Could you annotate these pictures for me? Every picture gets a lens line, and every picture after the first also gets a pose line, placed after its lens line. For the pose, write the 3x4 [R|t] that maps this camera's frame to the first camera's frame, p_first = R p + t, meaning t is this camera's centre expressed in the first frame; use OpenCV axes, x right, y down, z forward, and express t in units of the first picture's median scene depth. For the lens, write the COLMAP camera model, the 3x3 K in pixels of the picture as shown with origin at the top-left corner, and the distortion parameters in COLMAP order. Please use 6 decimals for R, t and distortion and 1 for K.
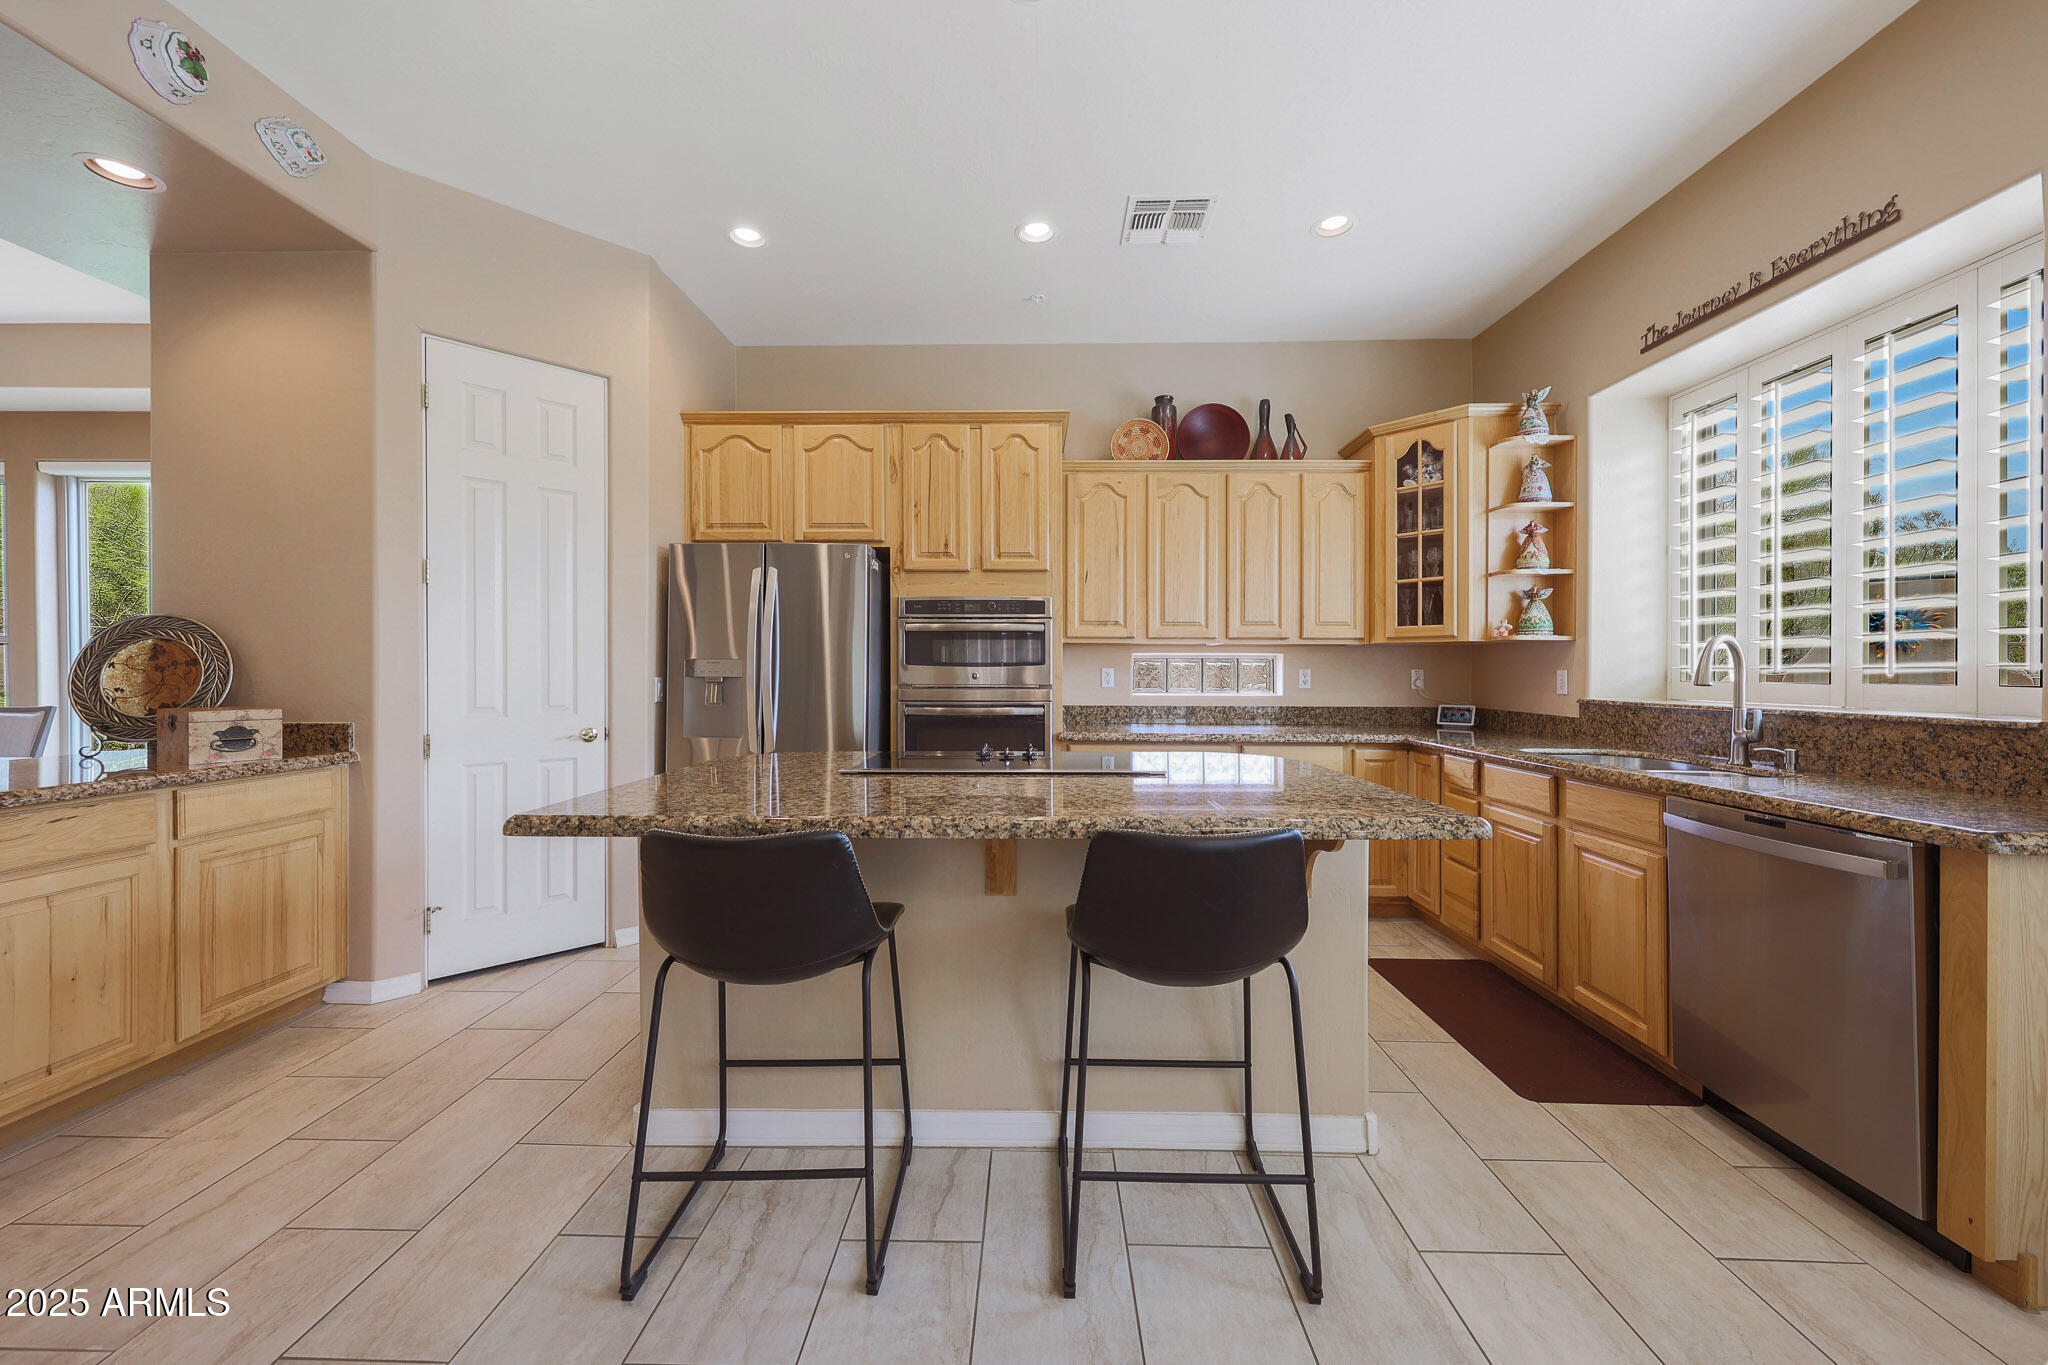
lens RADIAL K [[742.1, 0, 1025.2], [0, 742.1, 672.9], [0, 0, 1]] dist [-0.001369, -0.000293]
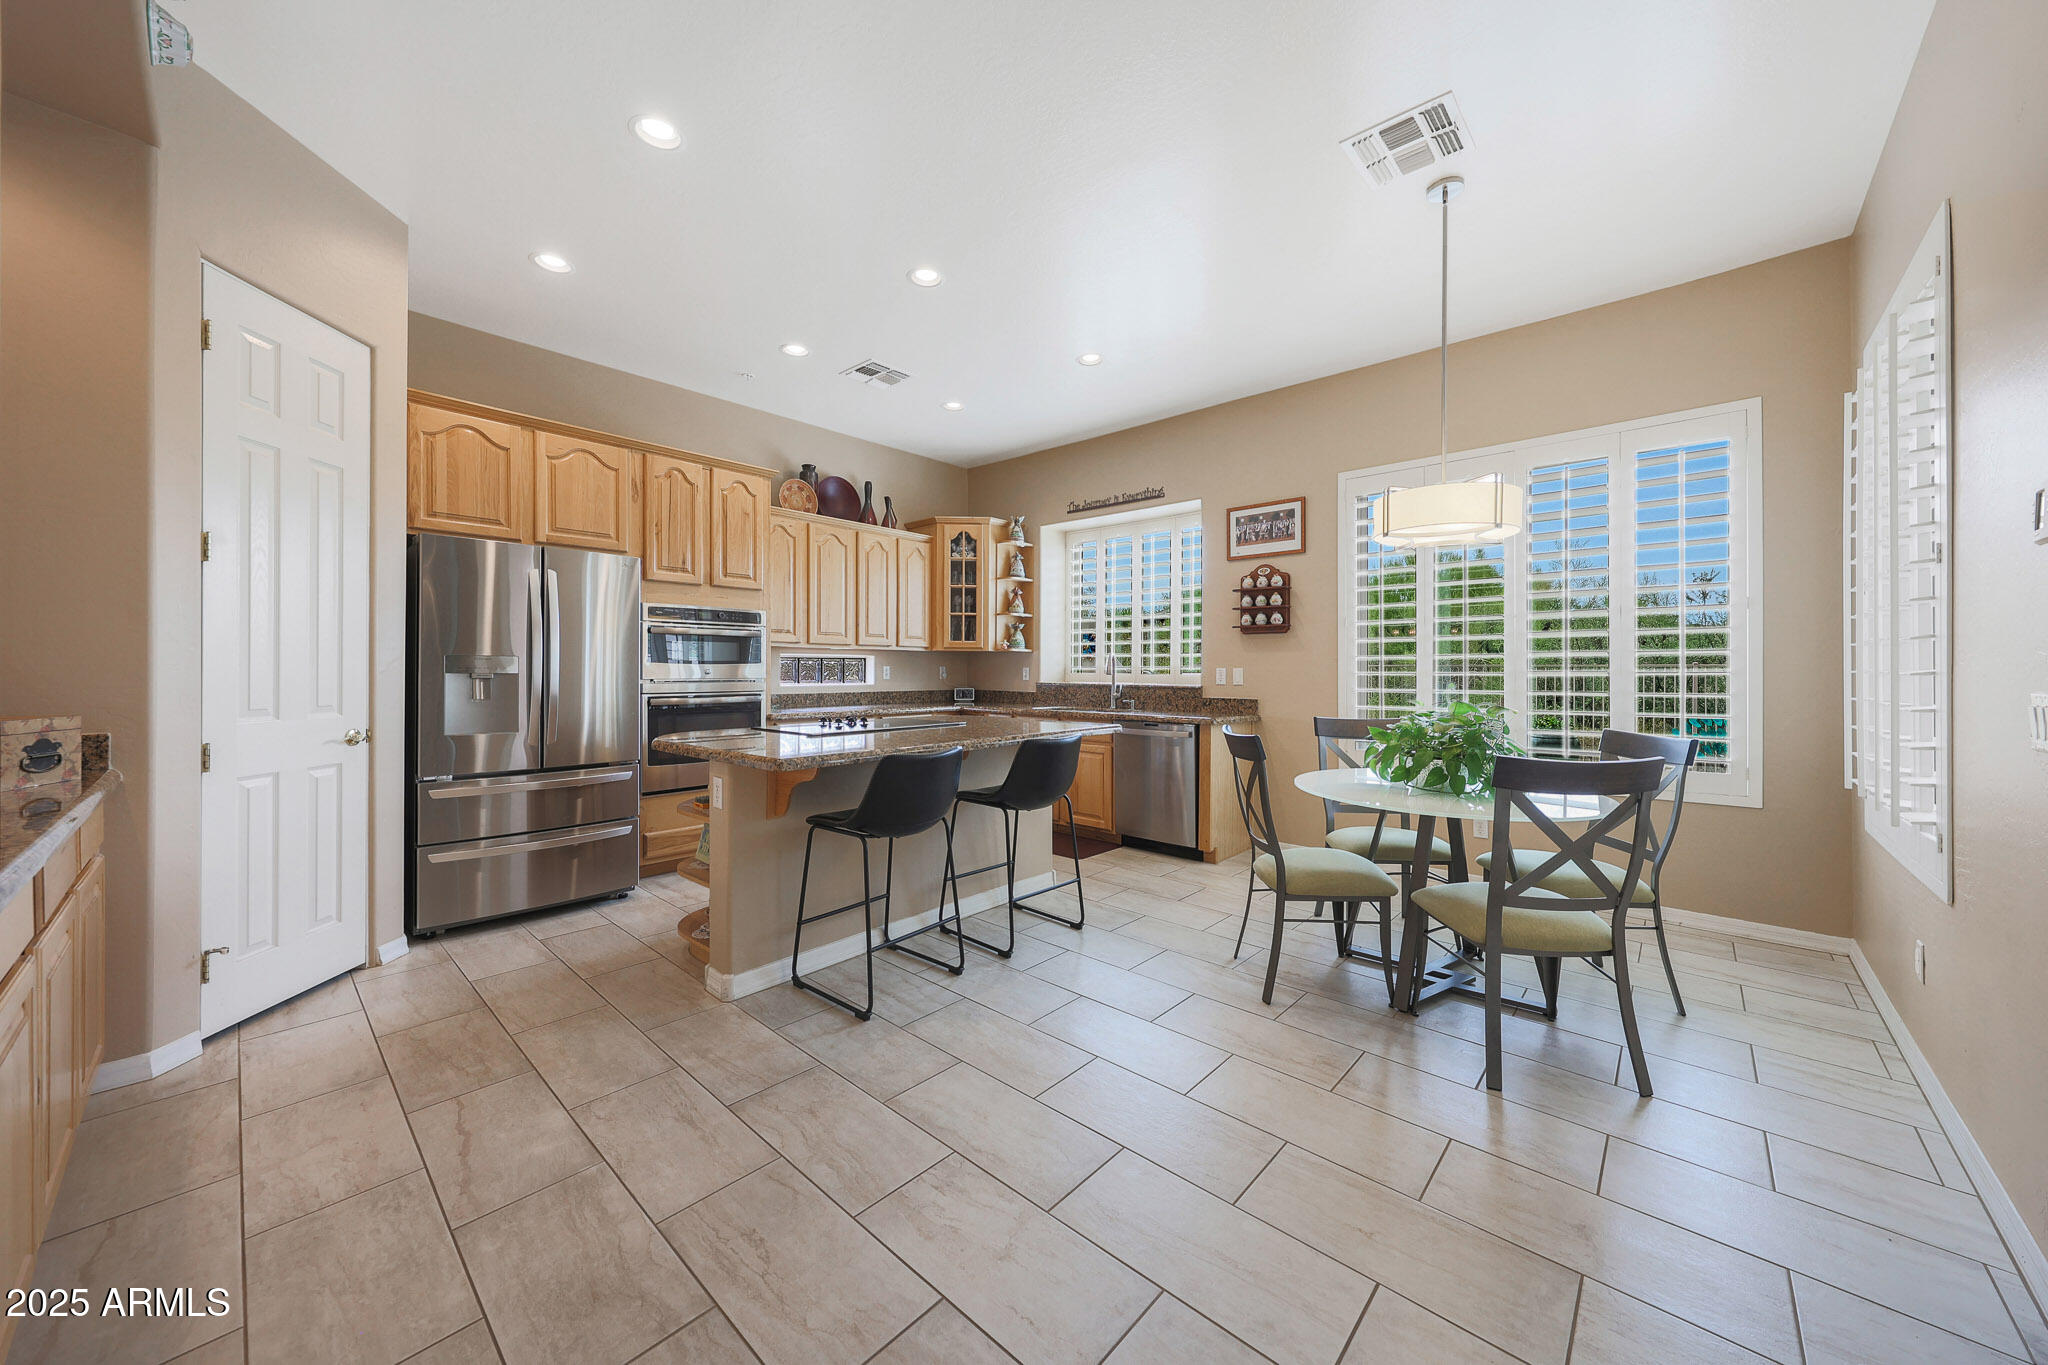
lens RADIAL K [[717.6, 0, 1008.2], [0, 717.6, 669.7], [0, 0, 1]] dist [0.000178, 0.000073]
pose [[0.663367, -0.000803, 0.748294, -0.628254], [-0.000670, 0.999998, 0.001667, -0.001219], [-0.748294, -0.001607, 0.663366, -0.161483]]
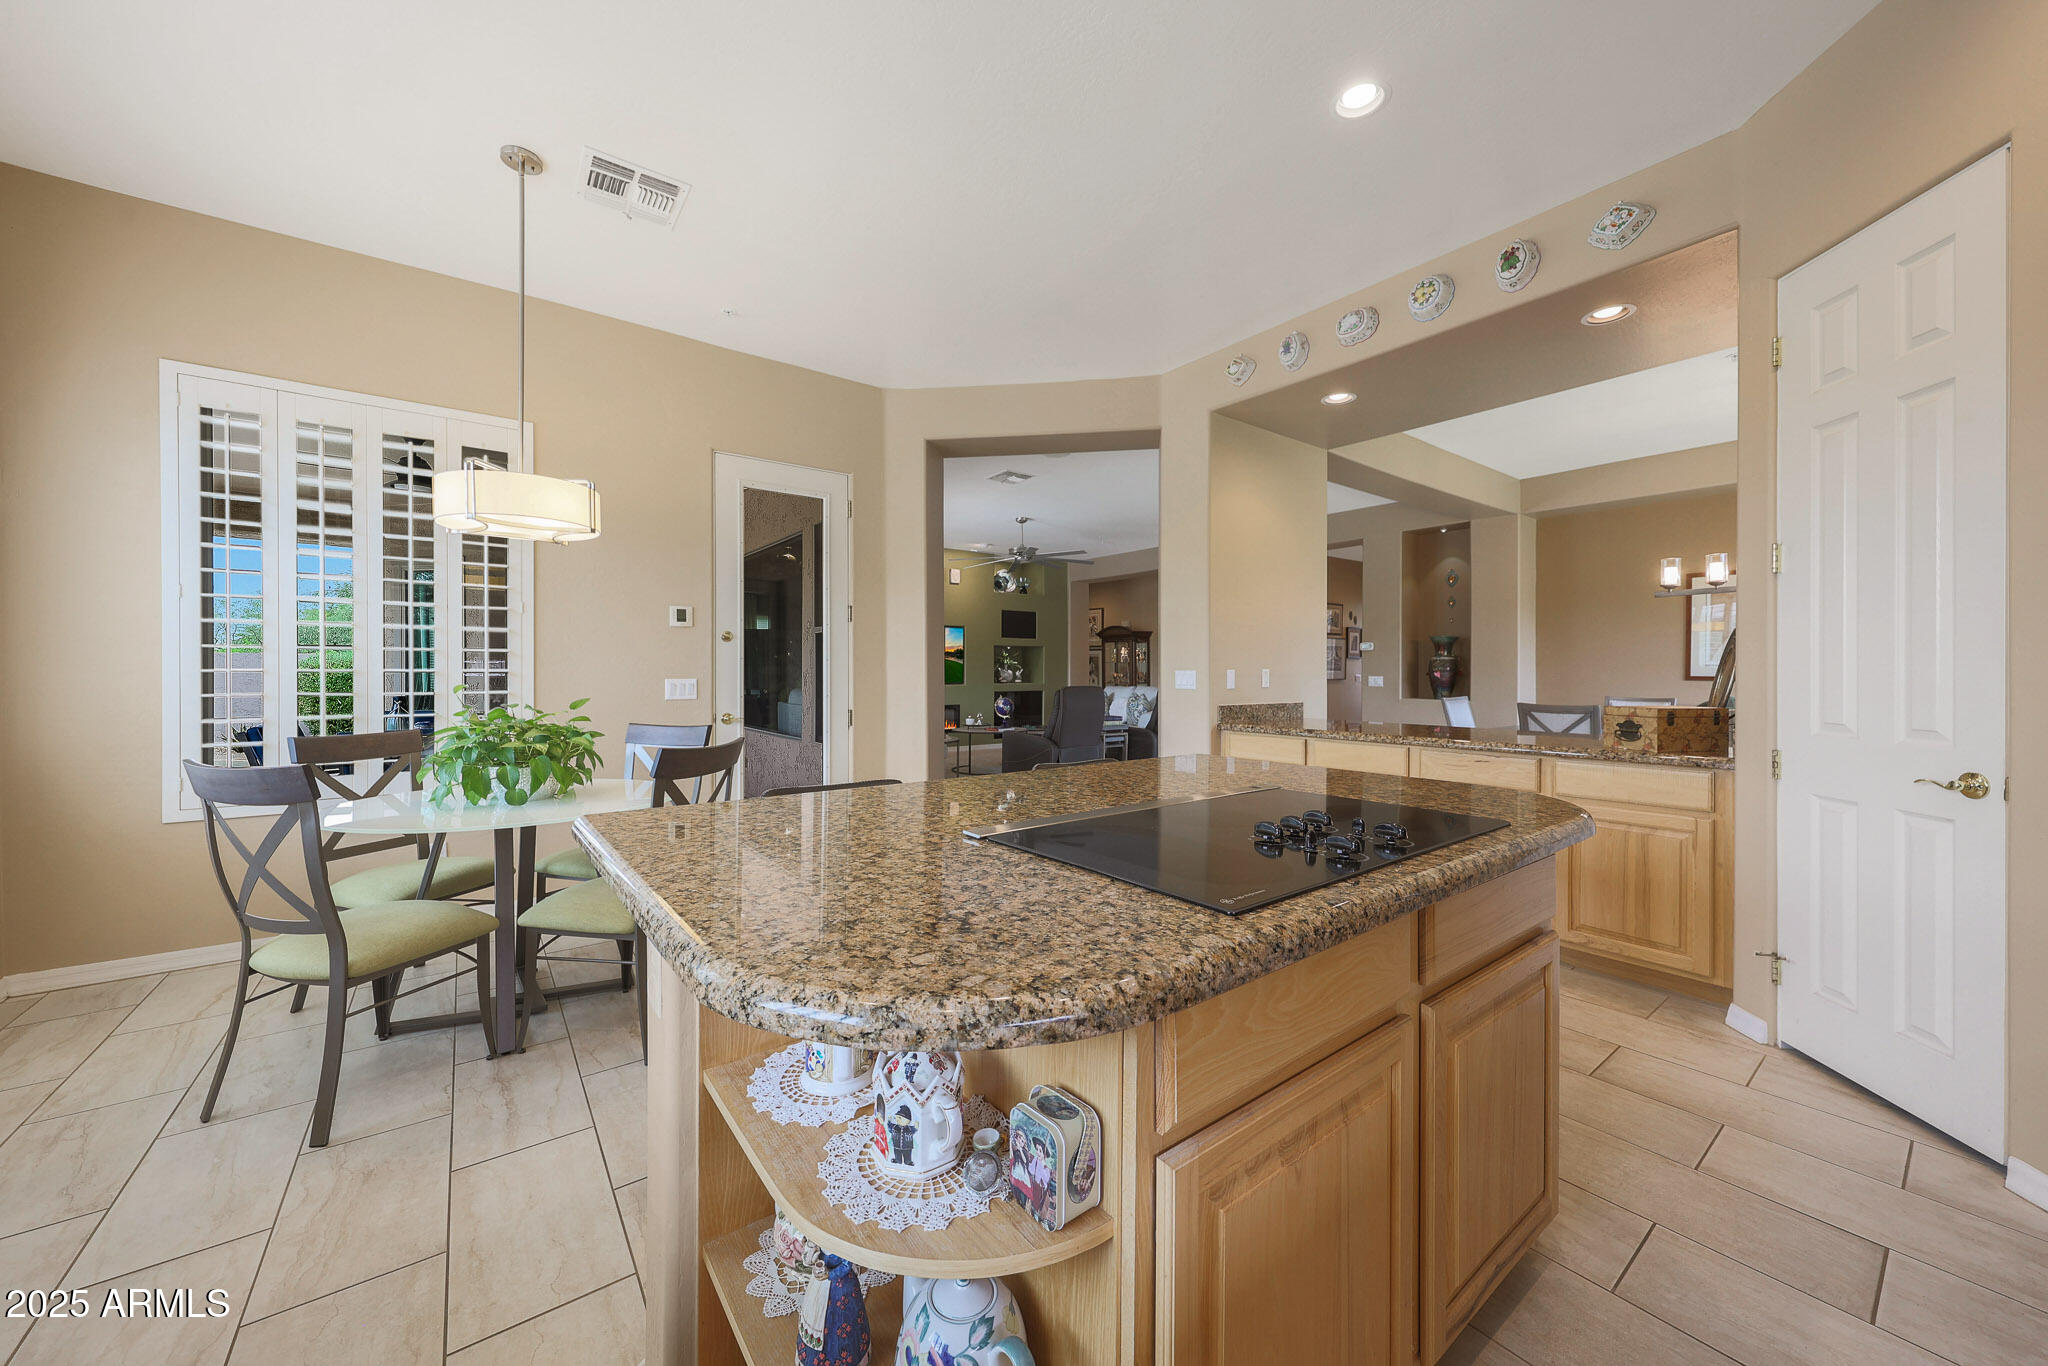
lens RADIAL K [[742.1, 0, 1025.2], [0, 742.1, 673.4], [0, 0, 1]] dist [-0.001369, -0.000293]
pose [[-0.782813, -0.002626, -0.622251, 0.304514], [0.000007, 0.999991, -0.004230, 0.000370], [0.622257, -0.003316, -0.782806, 0.875838]]
